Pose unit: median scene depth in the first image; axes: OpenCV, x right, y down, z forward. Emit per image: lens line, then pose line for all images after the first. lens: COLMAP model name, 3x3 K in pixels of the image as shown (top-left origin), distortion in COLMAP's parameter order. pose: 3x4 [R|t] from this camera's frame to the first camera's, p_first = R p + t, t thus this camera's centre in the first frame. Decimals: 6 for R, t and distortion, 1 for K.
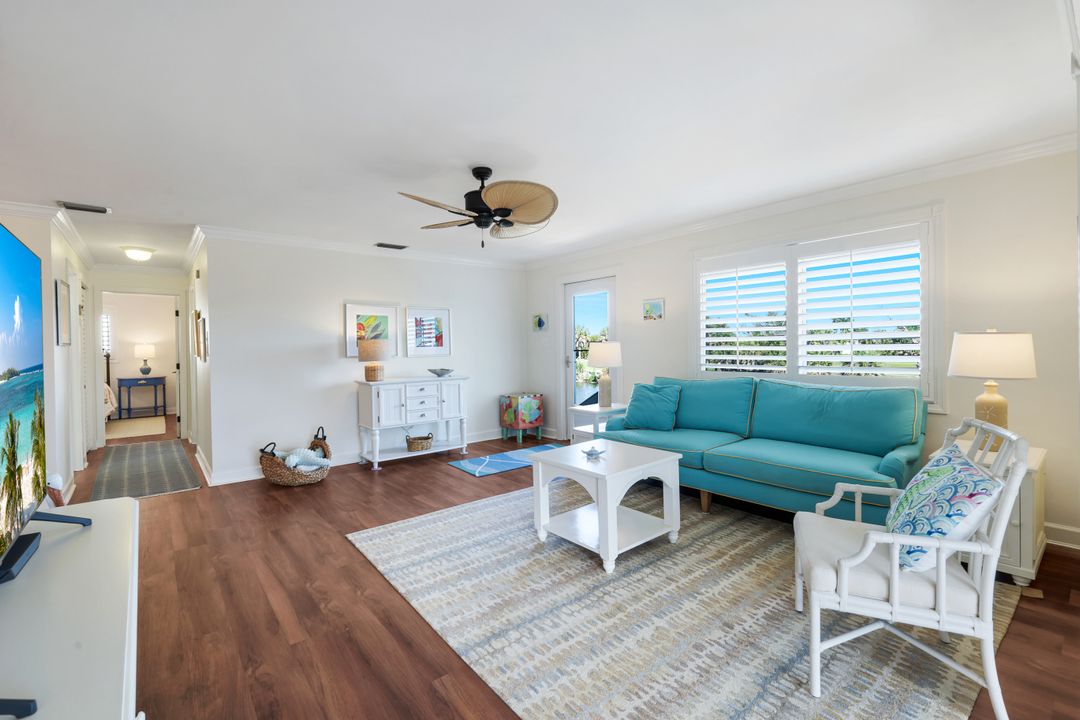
lens RADIAL K [[475.2, 0, 539.9], [0, 475.2, 357.2], [0, 0, 1]] dist [0.003666, -0.000521]
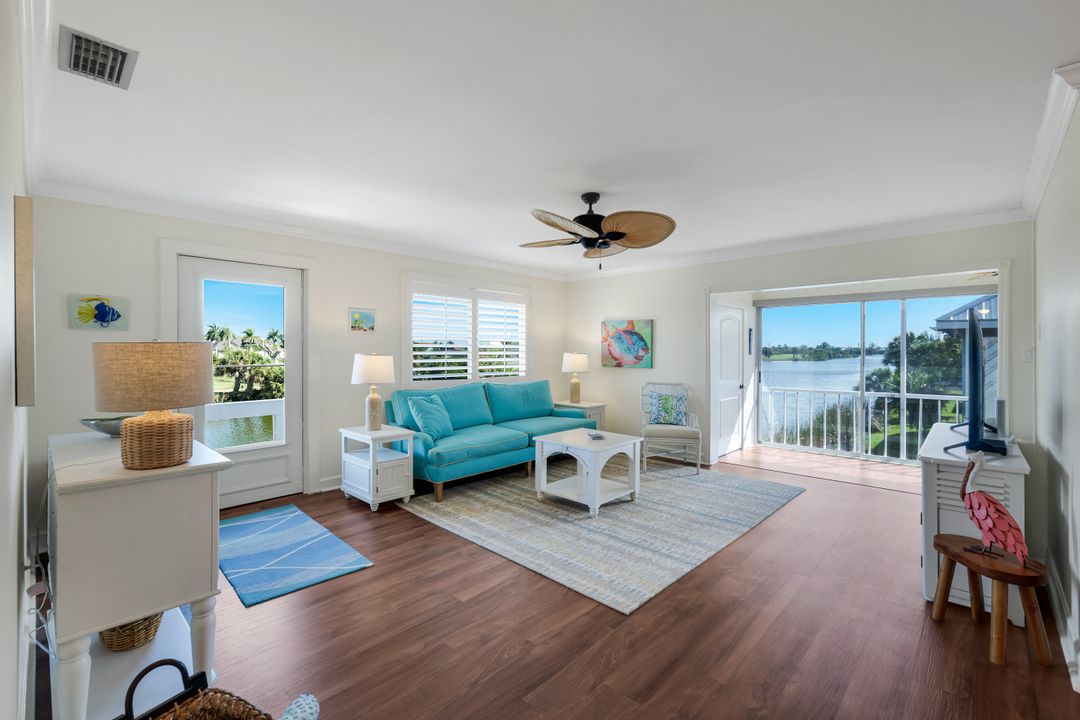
lens RADIAL K [[475.2, 0, 538.5], [0, 475.2, 351.1], [0, 0, 1]] dist [0.003666, -0.000521]
pose [[-0.131238, 0.016424, 0.991215, -1.100167], [0.024556, 0.999610, -0.013312, -0.027226], [-0.991047, 0.022594, -0.131591, 1.190581]]
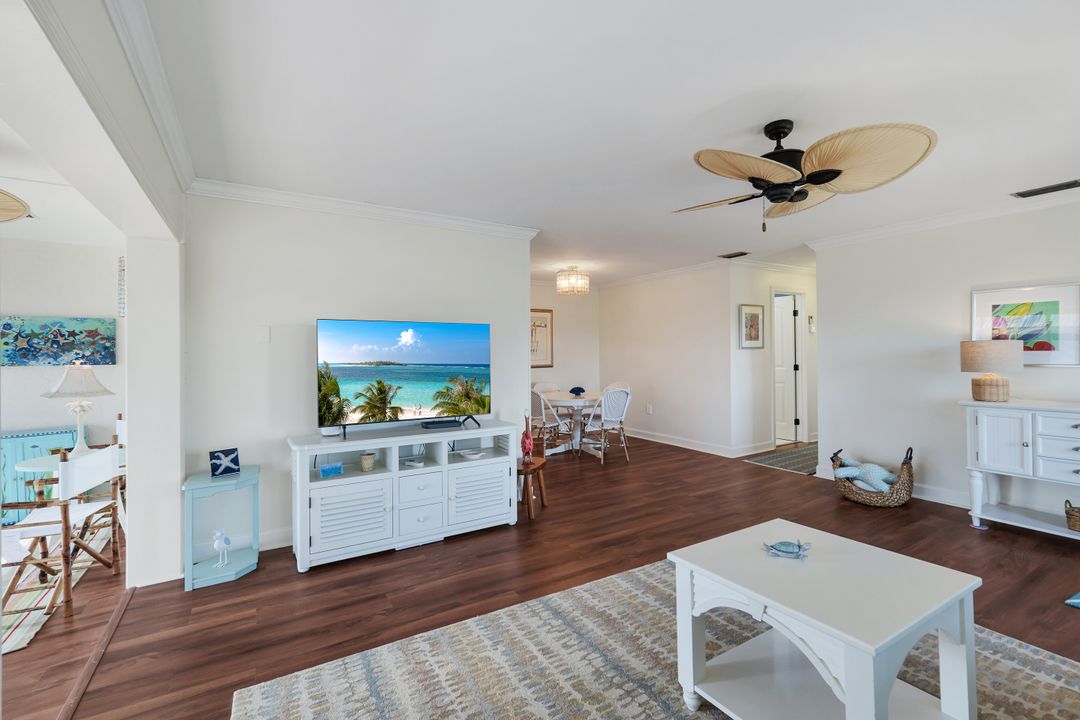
lens RADIAL K [[475.2, 0, 539.3], [0, 475.2, 353.5], [0, 0, 1]] dist [0.003666, -0.000521]
pose [[-0.137840, 0.018822, -0.990276, 0.644595], [-0.008583, 0.999759, 0.020197, -0.040492], [0.990417, 0.011283, -0.137645, 0.687065]]
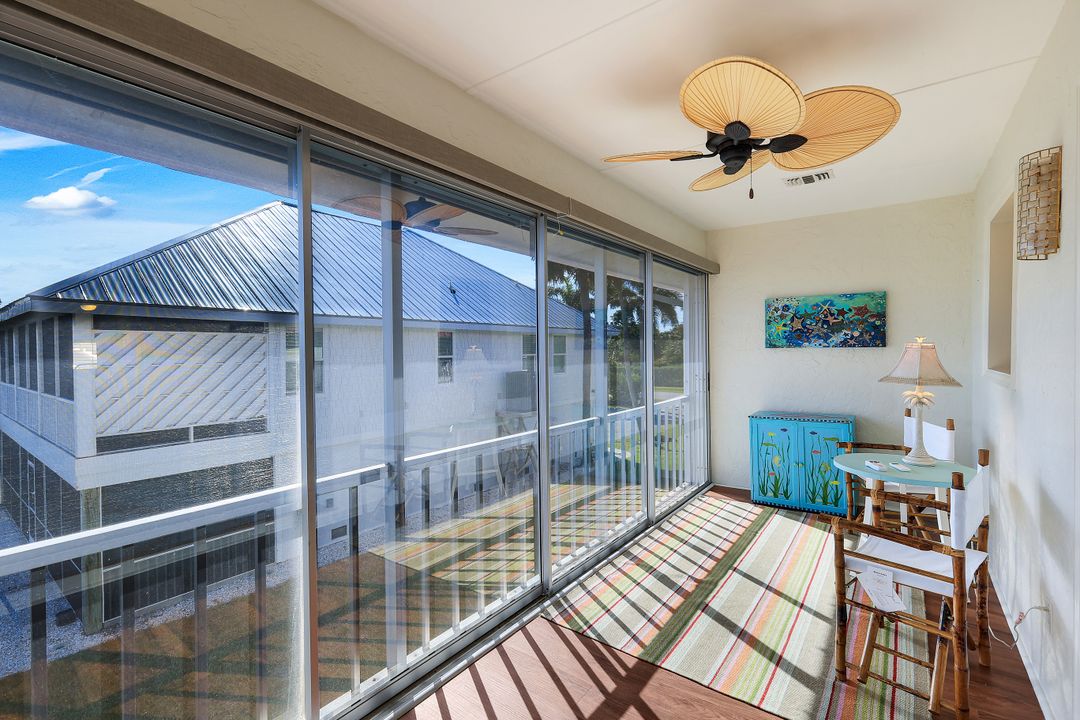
lens RADIAL K [[475.2, 0, 537.9], [0, 475.2, 352.8], [0, 0, 1]] dist [0.003666, -0.000521]
pose [[-0.972691, 0.025829, -0.230662, 0.515508], [0.019655, 0.999385, 0.029025, -0.004772], [0.231270, 0.023699, -0.972601, 0.180691]]
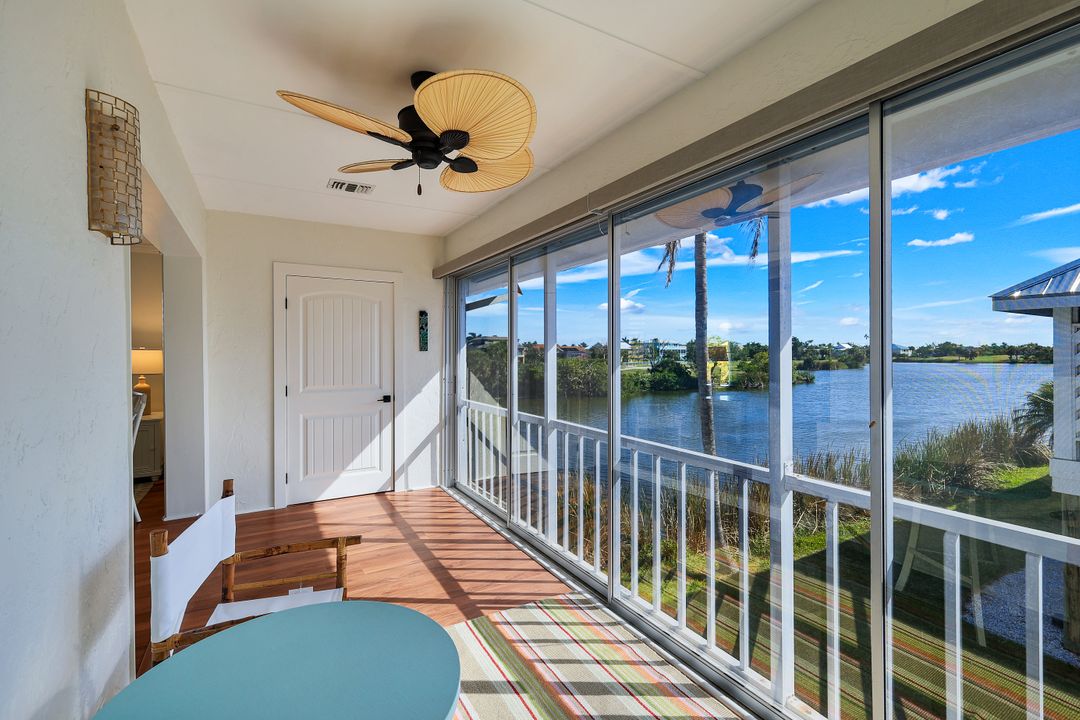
lens RADIAL K [[475.2, 0, 539.5], [0, 475.2, 355.9], [0, 0, 1]] dist [0.003666, -0.000521]
pose [[0.156334, 0.009485, 0.987659, -0.463562], [0.022486, 0.999661, -0.013160, 0.024440], [-0.987448, 0.024266, 0.156068, -0.596977]]
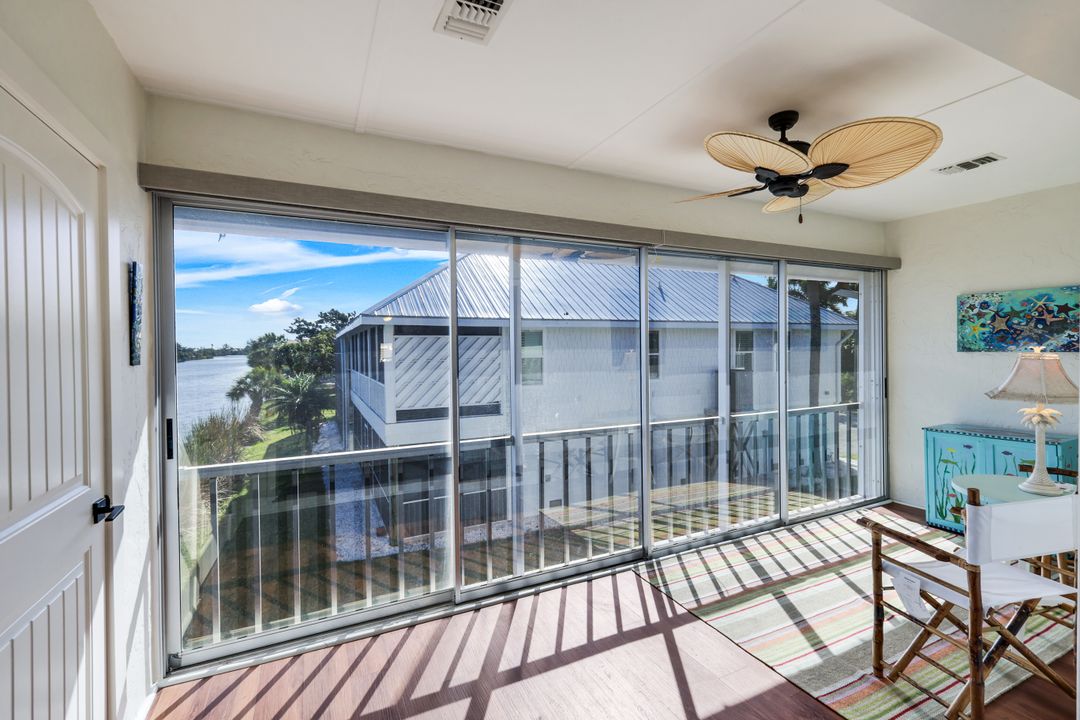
lens RADIAL K [[475.2, 0, 541.7], [0, 475.2, 353.9], [0, 0, 1]] dist [0.003666, -0.000521]
pose [[-0.970679, 0.024743, 0.239104, 0.293406], [0.032820, 0.999015, 0.029858, -0.029142], [-0.238130, 0.036830, -0.970535, 0.395364]]
